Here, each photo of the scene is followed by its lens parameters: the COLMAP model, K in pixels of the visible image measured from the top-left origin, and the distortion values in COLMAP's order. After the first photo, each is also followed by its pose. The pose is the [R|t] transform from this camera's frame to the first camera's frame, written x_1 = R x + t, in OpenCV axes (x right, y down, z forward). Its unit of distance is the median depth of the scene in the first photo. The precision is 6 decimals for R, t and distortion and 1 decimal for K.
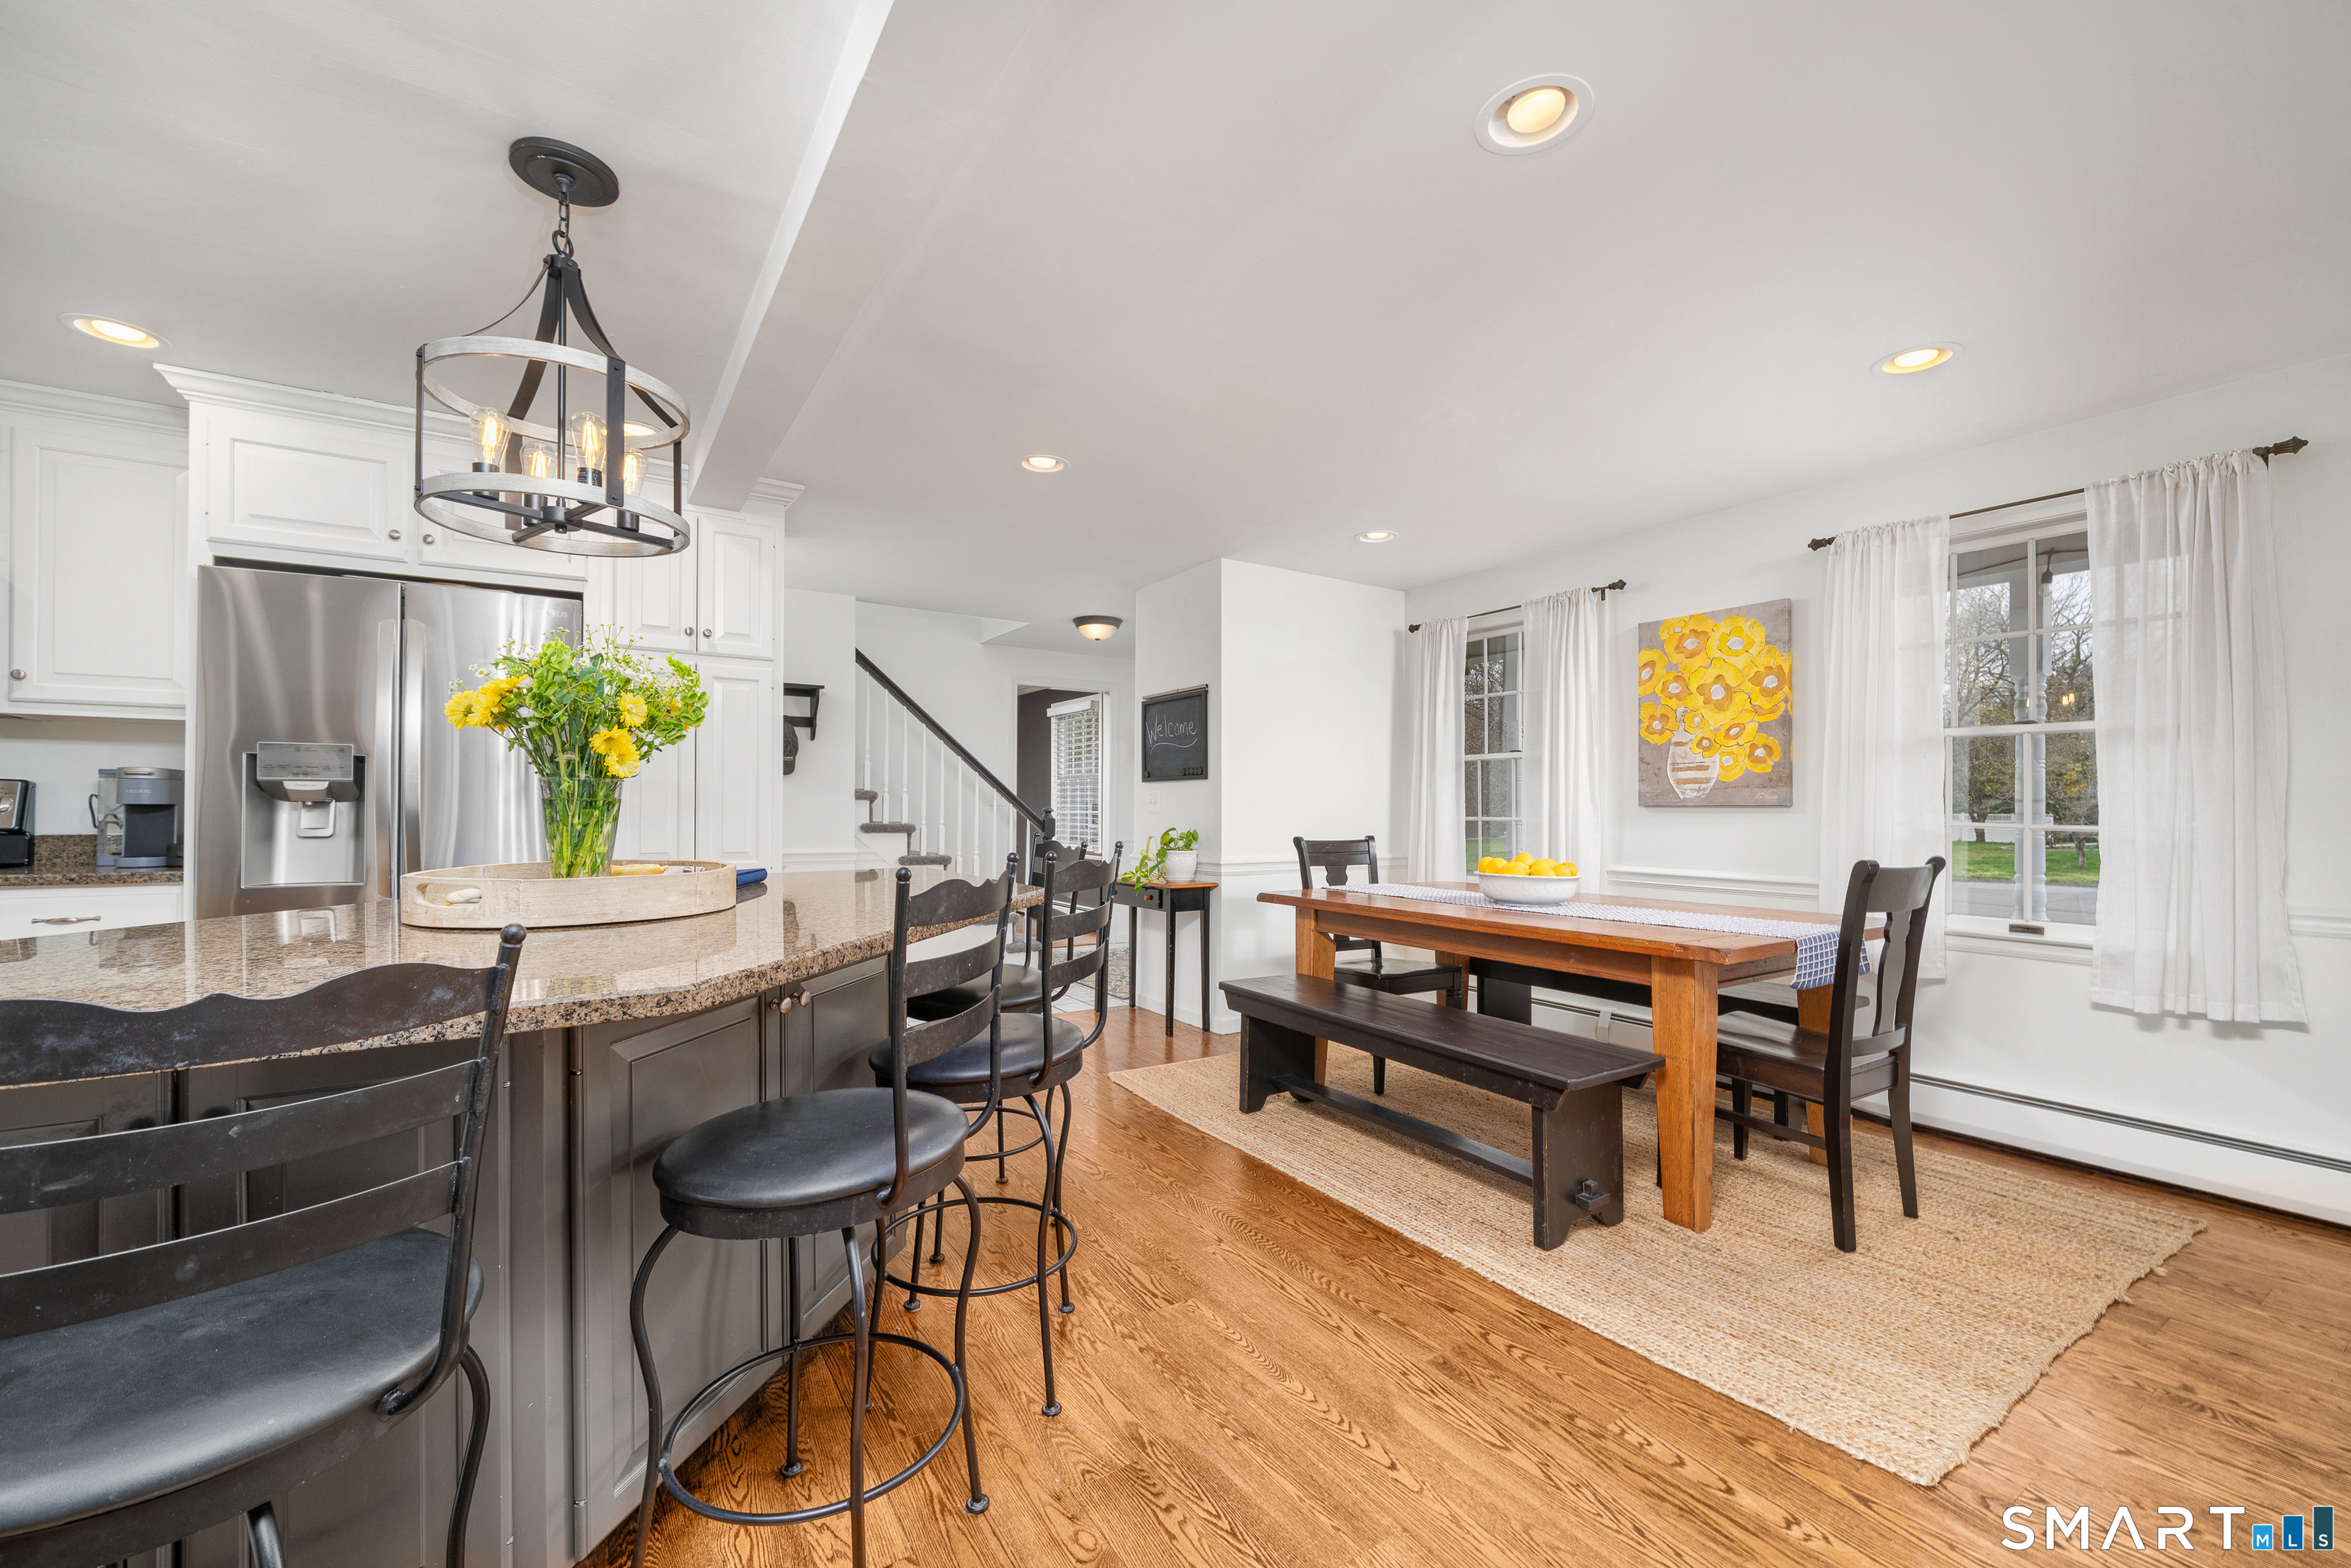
lens RADIAL K [[938.1, 0, 1169.8], [0, 938.1, 807.2], [0, 0, 1]] dist [0.000551, 0.000099]
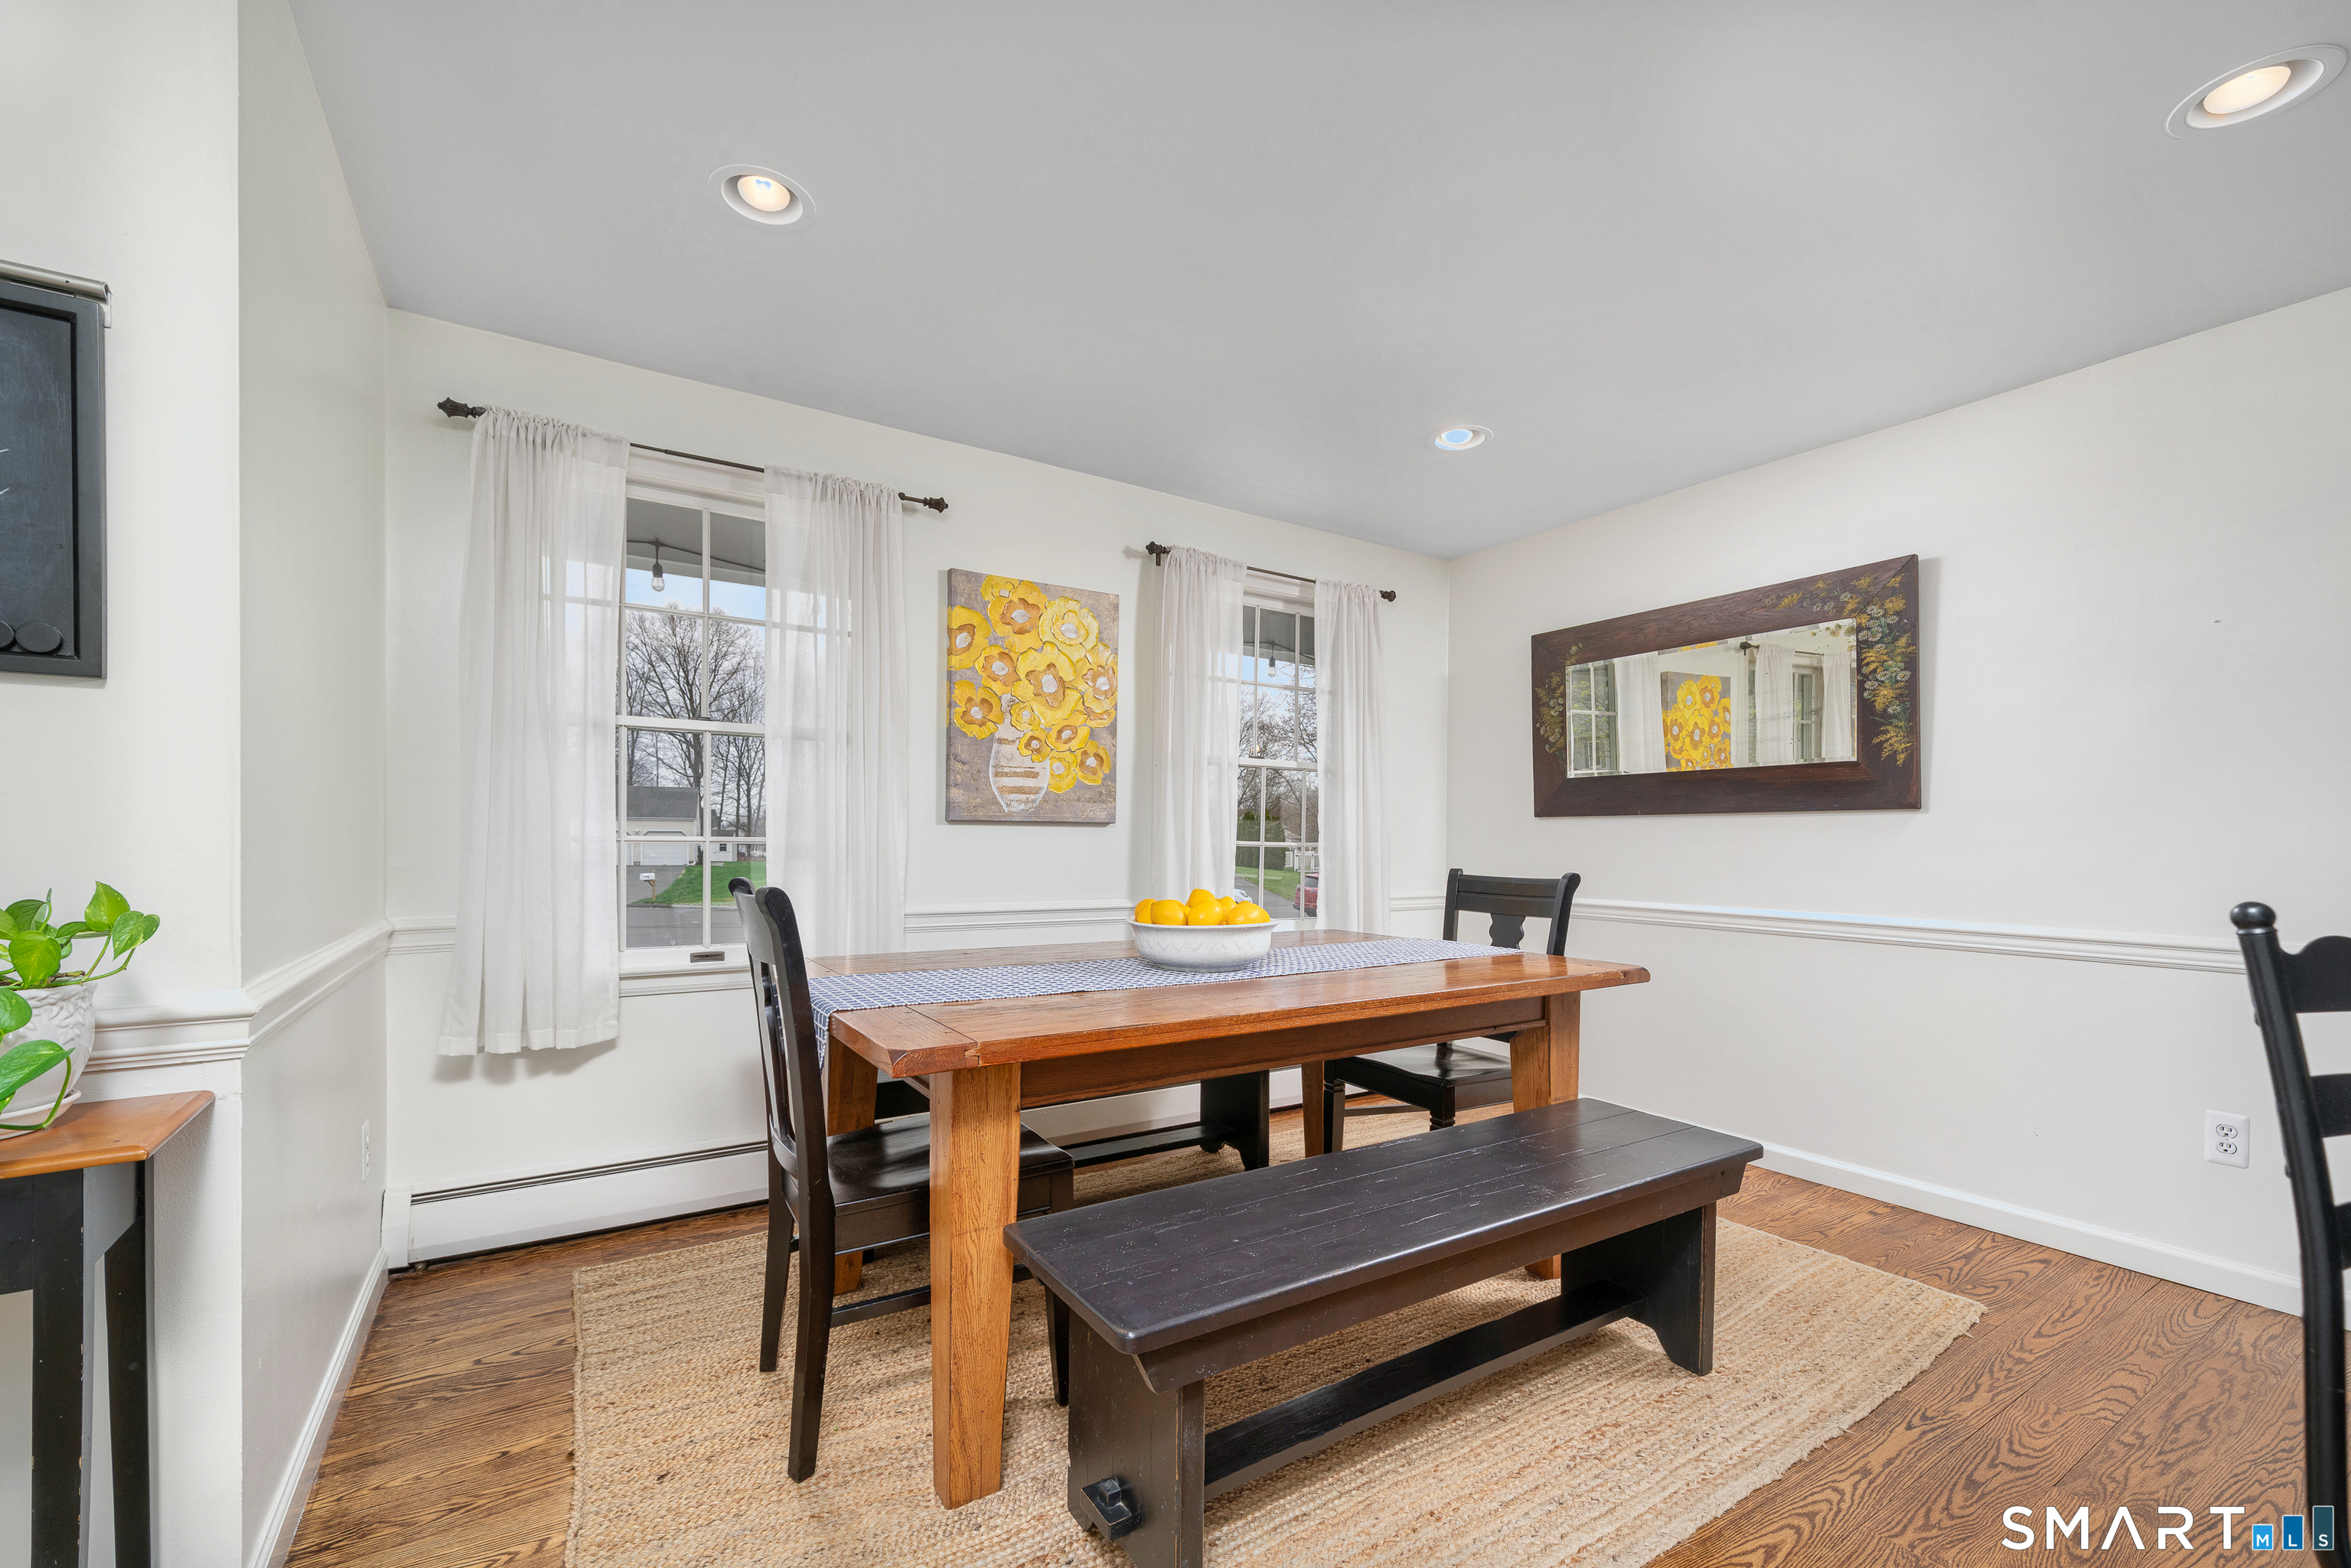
lens RADIAL K [[949.4, 0, 1169.3], [0, 949.4, 851.2], [0, 0, 1]] dist [-0.000397, -0.000259]
pose [[0.018743, -0.001132, 0.999824, -0.241098], [0.000820, 0.999999, 0.001117, 0.022663], [-0.999824, 0.000799, 0.018744, 0.864546]]
